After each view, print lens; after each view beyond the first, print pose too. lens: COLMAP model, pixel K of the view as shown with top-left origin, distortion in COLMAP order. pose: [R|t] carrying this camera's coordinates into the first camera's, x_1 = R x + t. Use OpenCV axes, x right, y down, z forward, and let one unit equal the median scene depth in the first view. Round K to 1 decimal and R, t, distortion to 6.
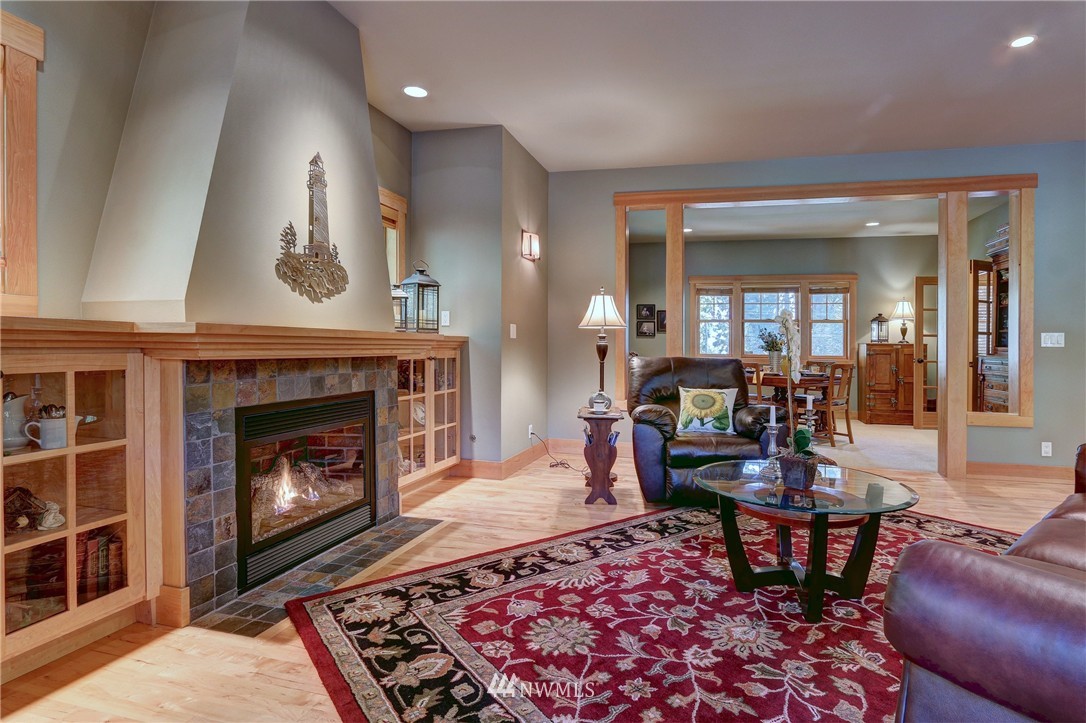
lens RADIAL K [[538.1, 0, 581.9], [0, 538.1, 349.3], [0, 0, 1]] dist [-0.033037, 0.000444]
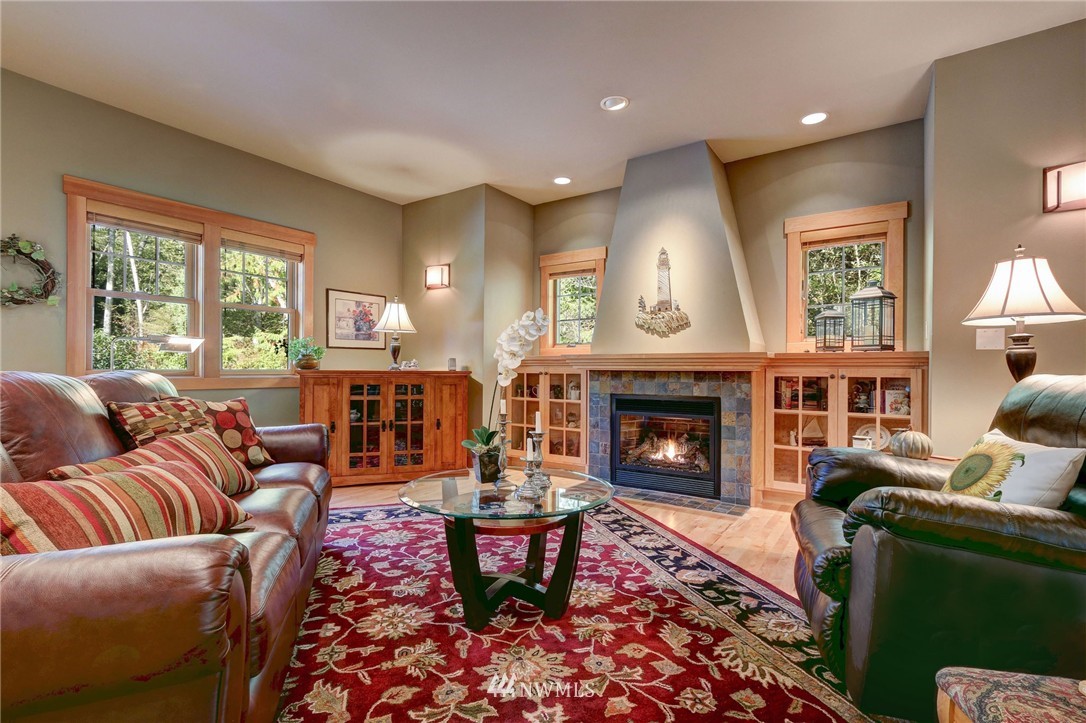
lens RADIAL K [[500.3, 0, 546.4], [0, 500.3, 367.0], [0, 0, 1]] dist [-0.010308, 0.000837]
pose [[-0.335739, -0.020447, -0.941733, 0.982875], [-0.016523, 0.999738, -0.015815, 0.030559], [0.941810, 0.010251, -0.335989, 1.073170]]
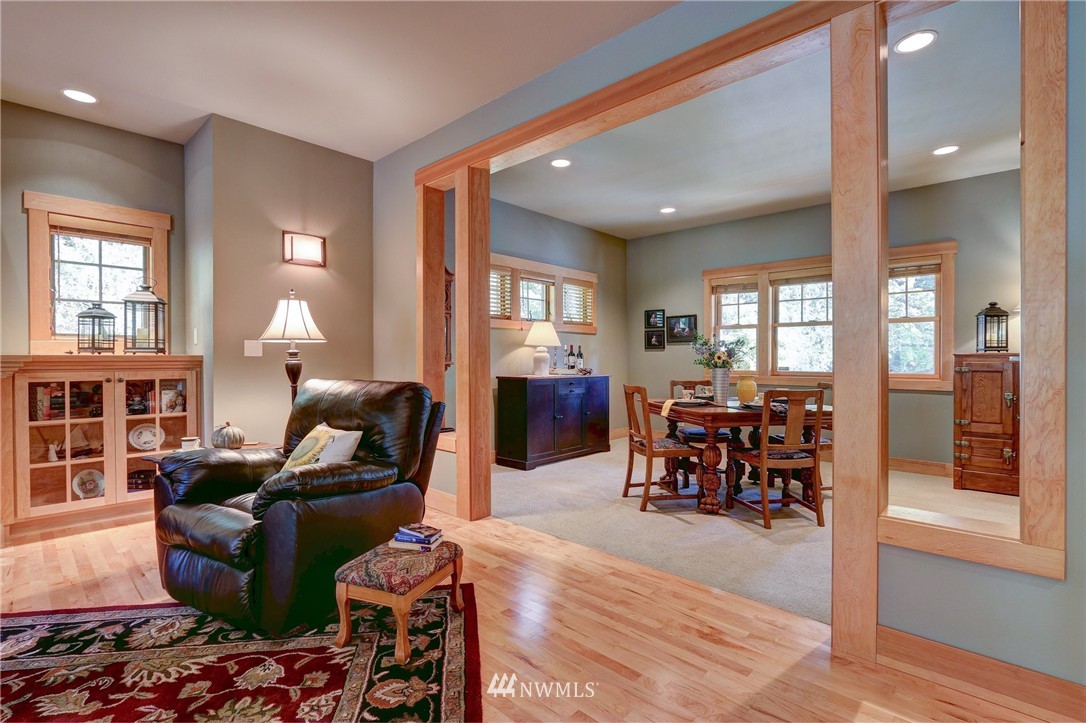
lens RADIAL K [[510.9, 0, 542.5], [0, 510.9, 330.5], [0, 0, 1]] dist [-0.030262, 0.009566]
pose [[0.882941, -0.035720, -0.468123, 1.061217], [0.007210, 0.998016, -0.062555, -0.011956], [0.469428, 0.051857, 0.881446, 0.755833]]
